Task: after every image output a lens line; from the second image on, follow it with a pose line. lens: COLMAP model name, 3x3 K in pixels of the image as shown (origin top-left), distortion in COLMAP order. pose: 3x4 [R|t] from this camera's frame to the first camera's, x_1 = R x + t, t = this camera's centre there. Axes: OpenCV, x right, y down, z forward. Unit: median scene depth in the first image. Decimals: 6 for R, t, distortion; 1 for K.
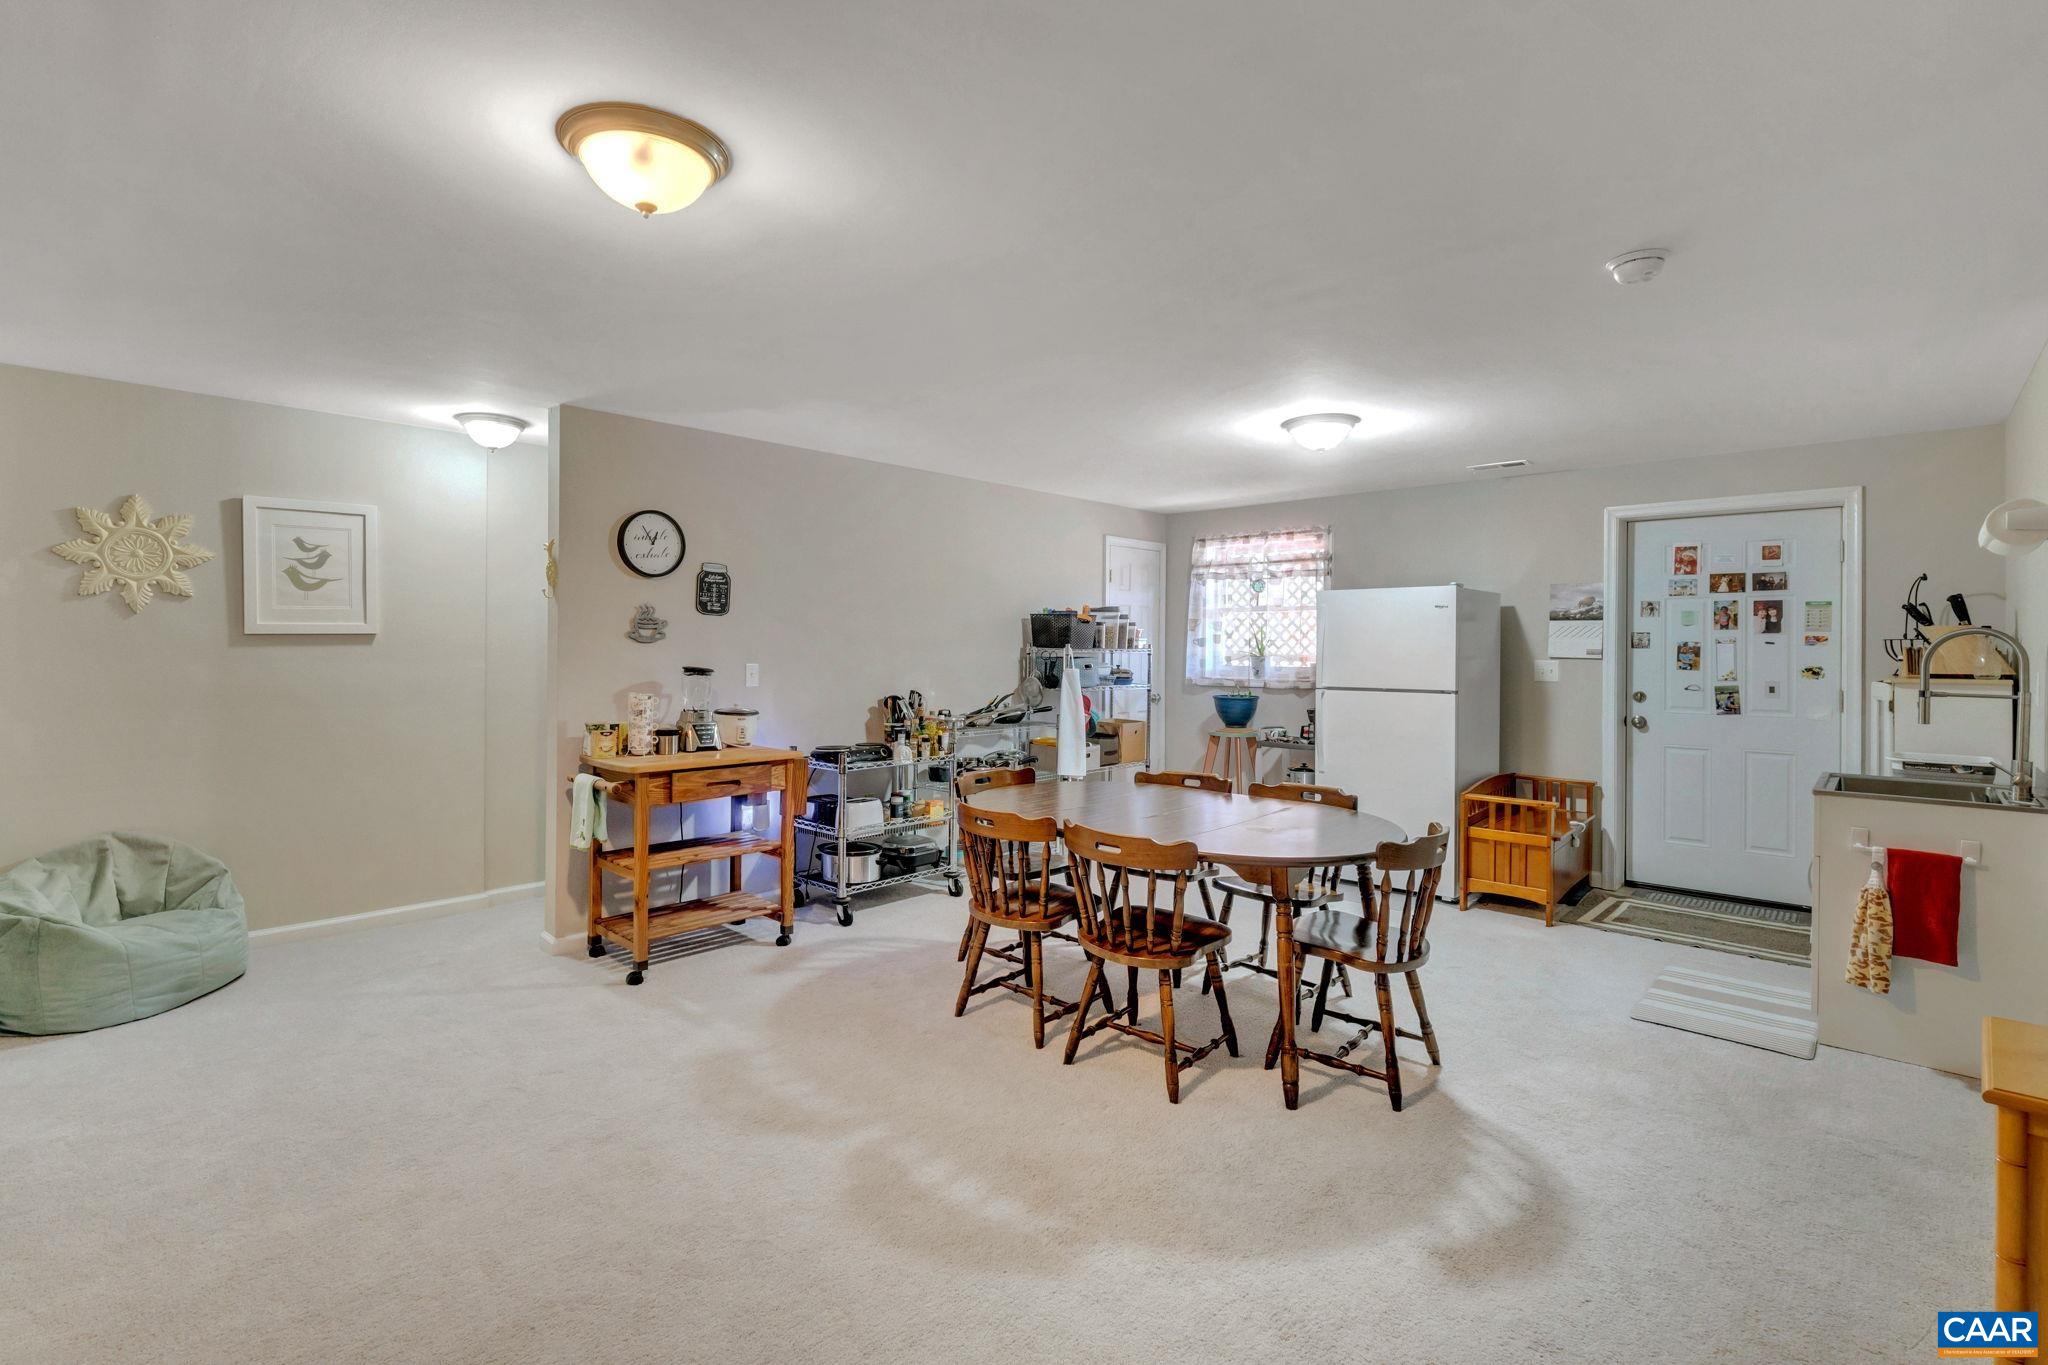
lens RADIAL K [[909.1, 0, 1022.6], [0, 909.1, 663.9], [0, 0, 1]] dist [-0.008153, -0.000188]
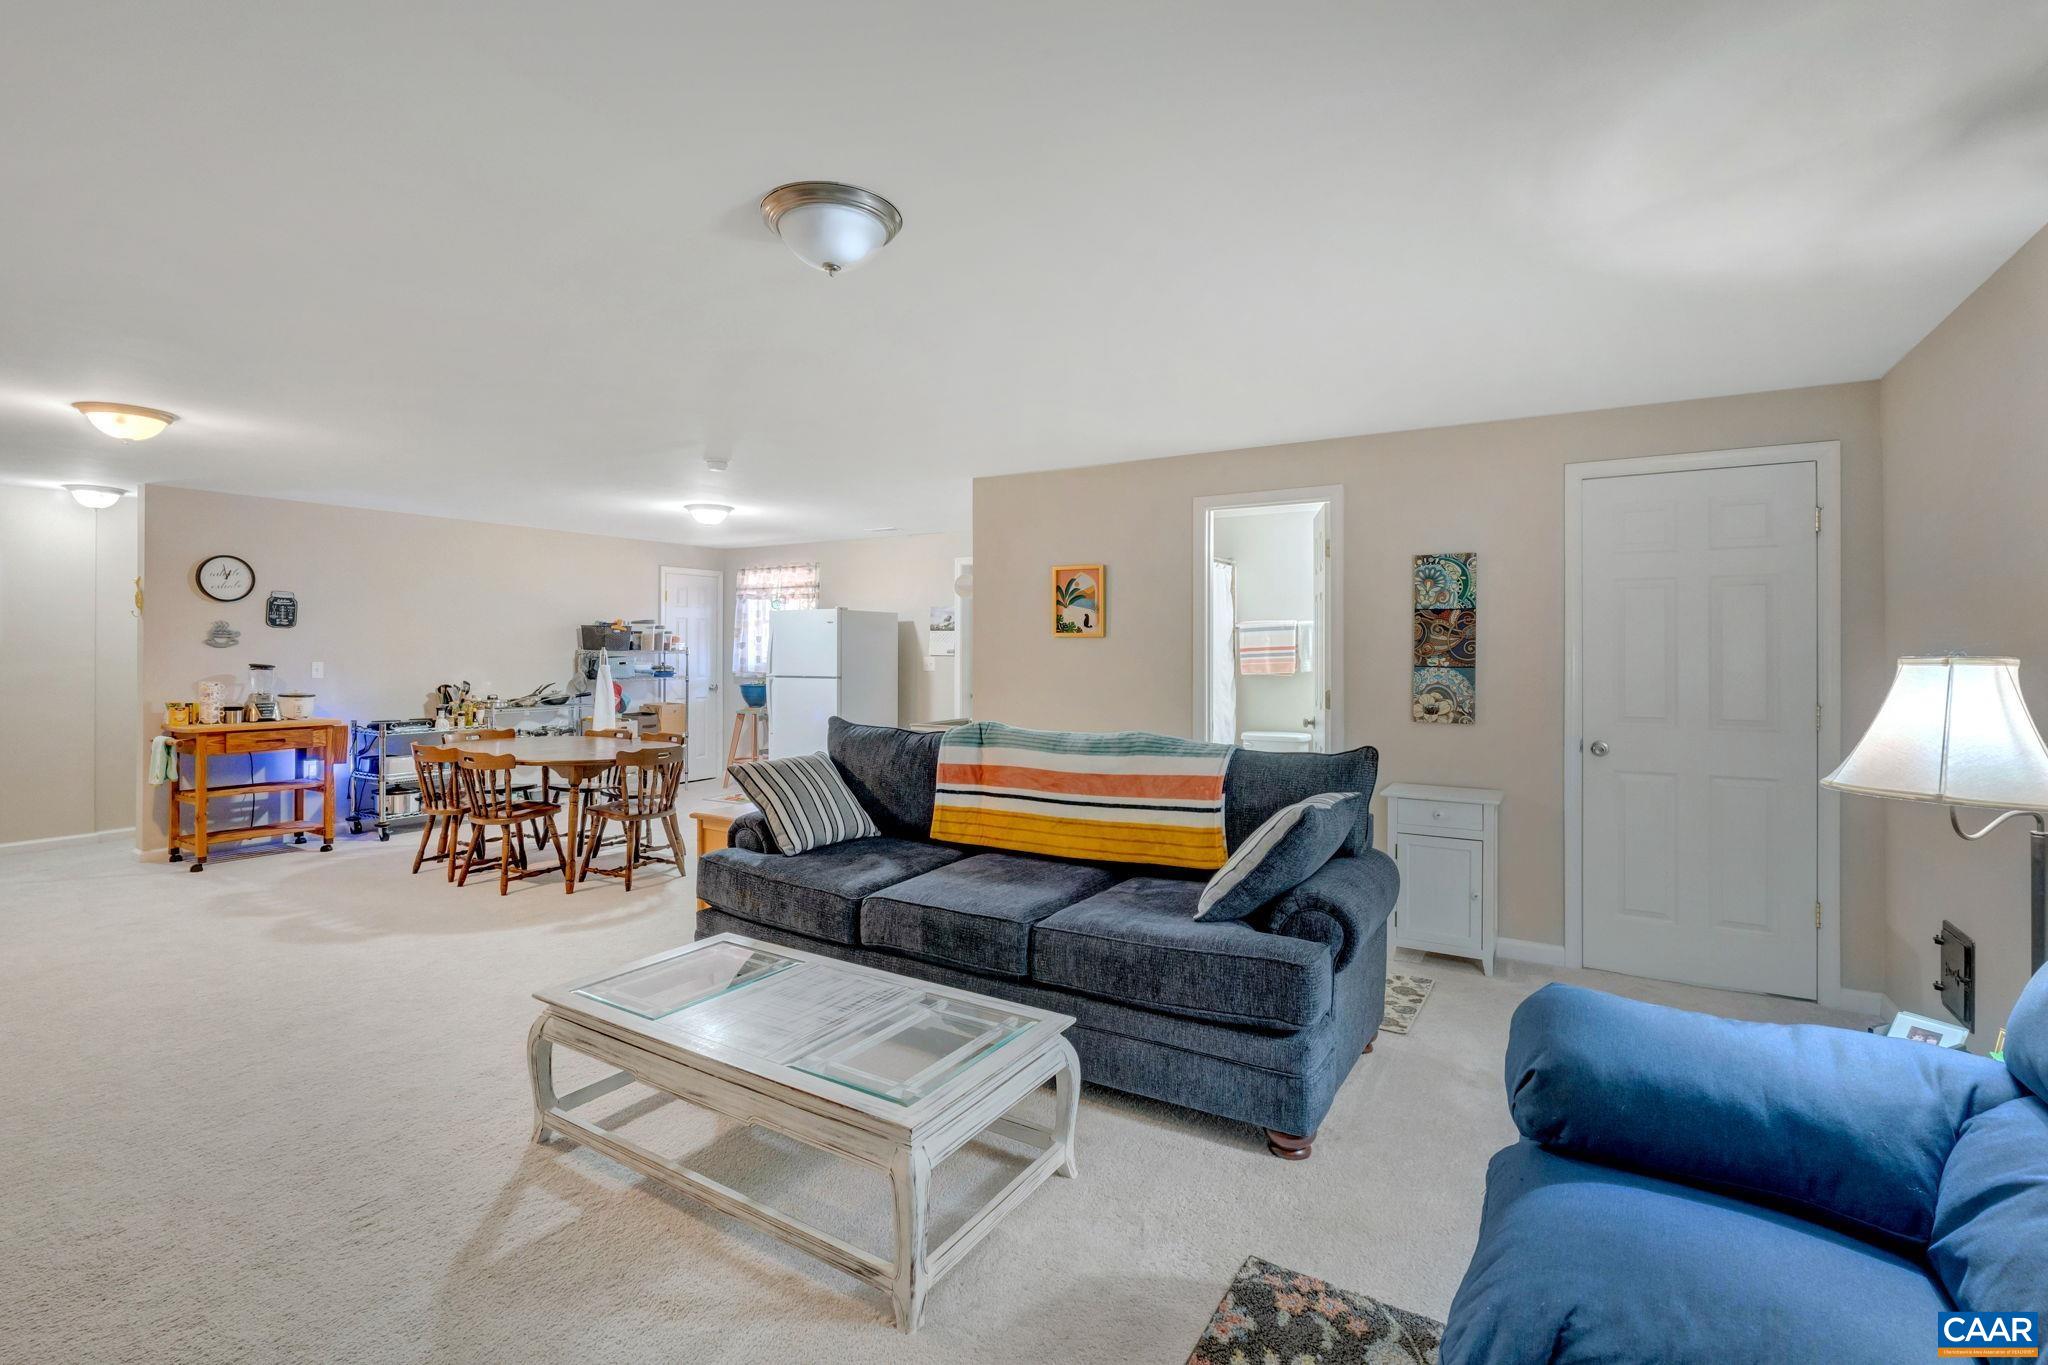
lens RADIAL K [[909.1, 0, 1026.7], [0, 909.1, 662.6], [0, 0, 1]] dist [-0.008153, -0.000188]
pose [[0.977852, -0.006381, 0.209201, 0.529186], [0.007229, 0.999968, -0.003289, 0.014537], [-0.209173, 0.004728, 0.977867, -0.659468]]
